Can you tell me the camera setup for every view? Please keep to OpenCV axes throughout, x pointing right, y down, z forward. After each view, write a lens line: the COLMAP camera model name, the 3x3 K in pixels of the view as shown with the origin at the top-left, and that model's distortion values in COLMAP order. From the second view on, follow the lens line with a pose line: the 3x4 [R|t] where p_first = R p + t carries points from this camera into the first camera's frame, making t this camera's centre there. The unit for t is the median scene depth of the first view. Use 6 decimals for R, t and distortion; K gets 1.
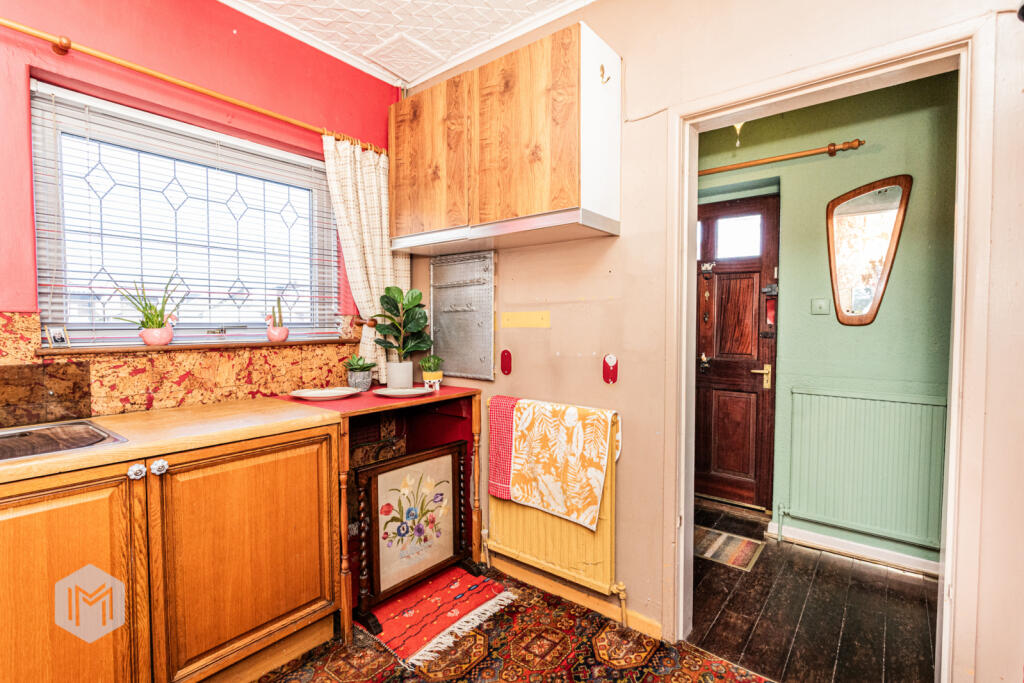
lens RADIAL K [[491.4, 0, 508.5], [0, 491.4, 340.9], [0, 0, 1]] dist [-0.000973, 0.000394]
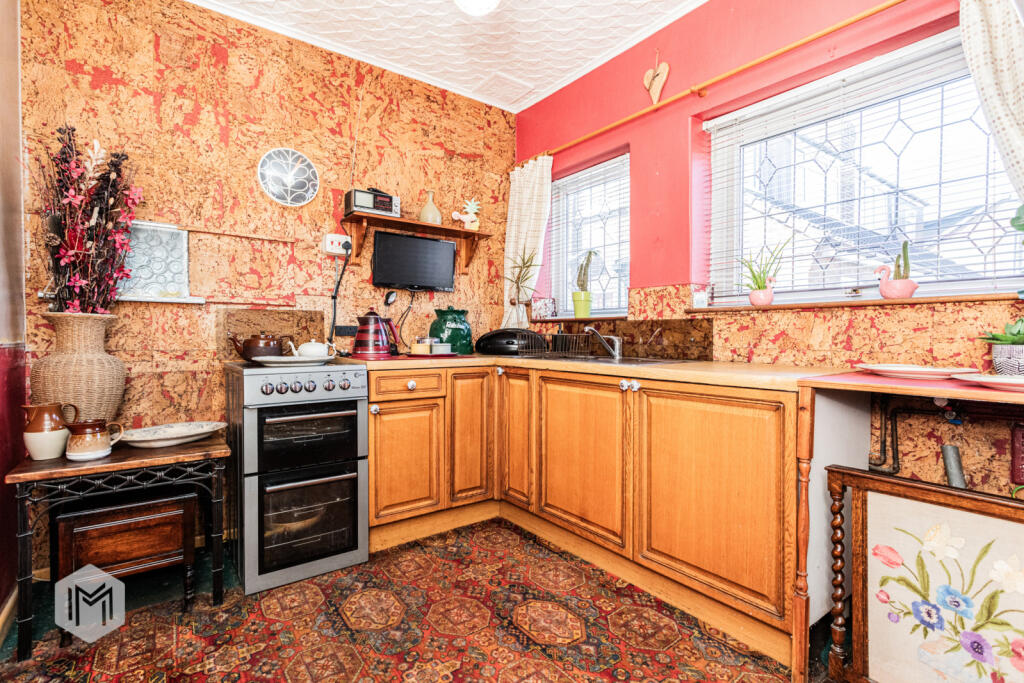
lens RADIAL K [[491.4, 0, 509.6], [0, 491.4, 341.7], [0, 0, 1]] dist [-0.000973, 0.000394]
pose [[-0.264431, 0.012602, -0.964322, 0.491049], [-0.039873, 0.998917, 0.023988, 0.083750], [0.963580, 0.044793, -0.263642, 0.731249]]
